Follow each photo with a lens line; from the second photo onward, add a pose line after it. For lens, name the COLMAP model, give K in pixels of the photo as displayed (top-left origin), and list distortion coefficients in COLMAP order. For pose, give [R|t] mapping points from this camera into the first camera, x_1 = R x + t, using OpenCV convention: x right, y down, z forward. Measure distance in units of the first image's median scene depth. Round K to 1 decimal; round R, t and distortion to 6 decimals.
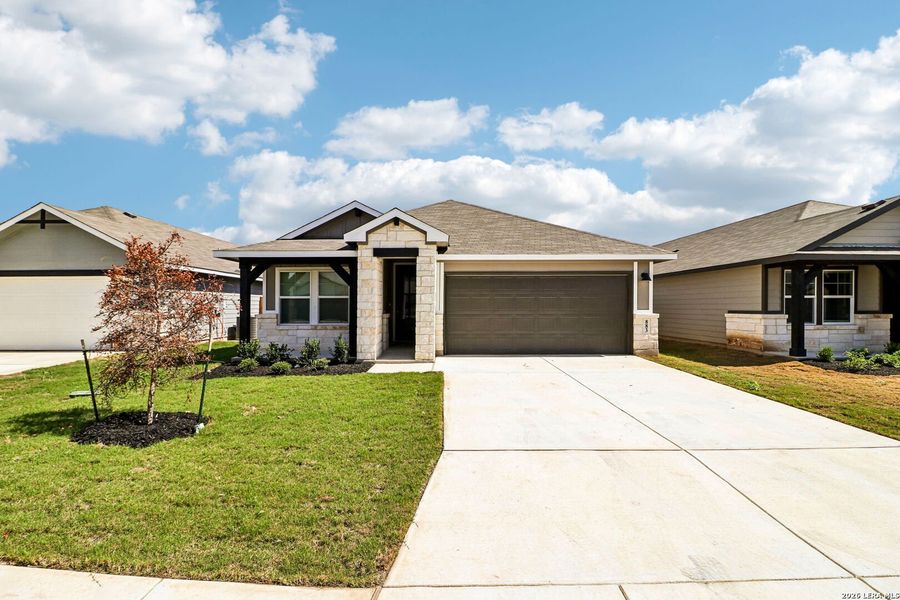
lens RADIAL K [[421.0, 0, 447.4], [0, 421.0, 296.5], [0, 0, 1]] dist [-0.001021, -0.014597]
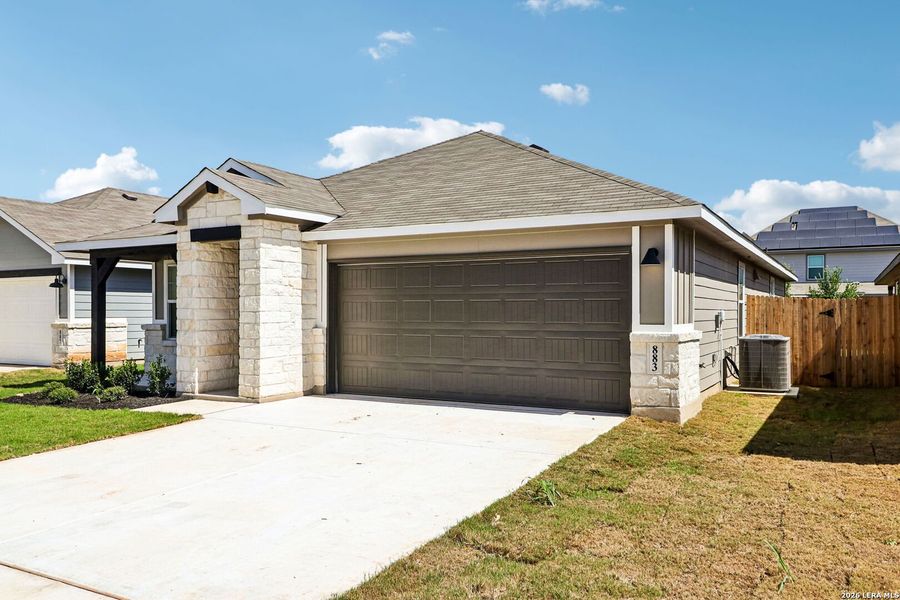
lens RADIAL K [[714.8, 0, 450.0], [0, 714.8, 300.0], [0, 0, 1]] dist [0.009430, -0.001344]
pose [[0.873597, -0.005189, -0.486622, 0.664045], [0.009262, 0.999939, 0.005966, -0.003539], [0.486562, -0.009719, 0.873592, 0.167607]]
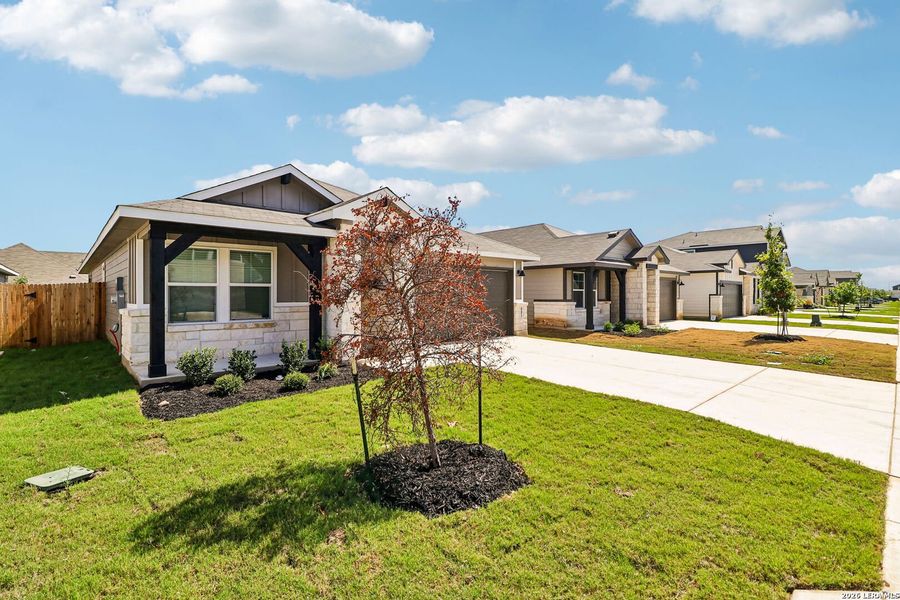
lens RADIAL K [[421.0, 0, 447.4], [0, 421.0, 296.5], [0, 0, 1]] dist [-0.001021, -0.014597]
pose [[0.738263, -0.001424, 0.674511, -0.541323], [-0.014110, 0.999746, 0.017554, 0.003746], [-0.674365, -0.022477, 0.738056, 0.212658]]
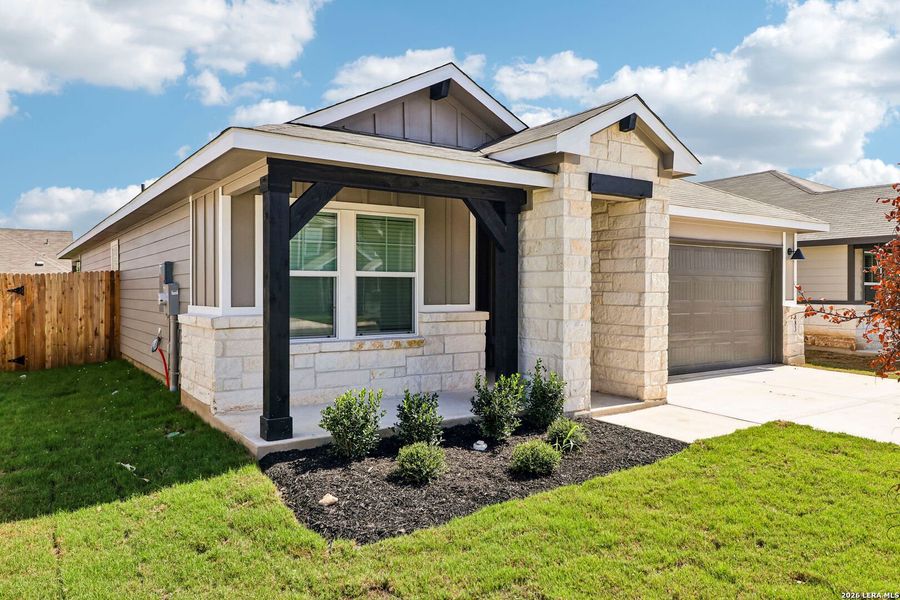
lens RADIAL K [[634.8, 0, 450.0], [0, 634.8, 300.0], [0, 0, 1]] dist [0.005567, 0.000606]
pose [[0.826864, -0.004693, 0.562382, -0.611713], [-0.014724, 0.999442, 0.029989, 0.007064], [-0.562209, -0.033078, 0.826334, 0.433974]]
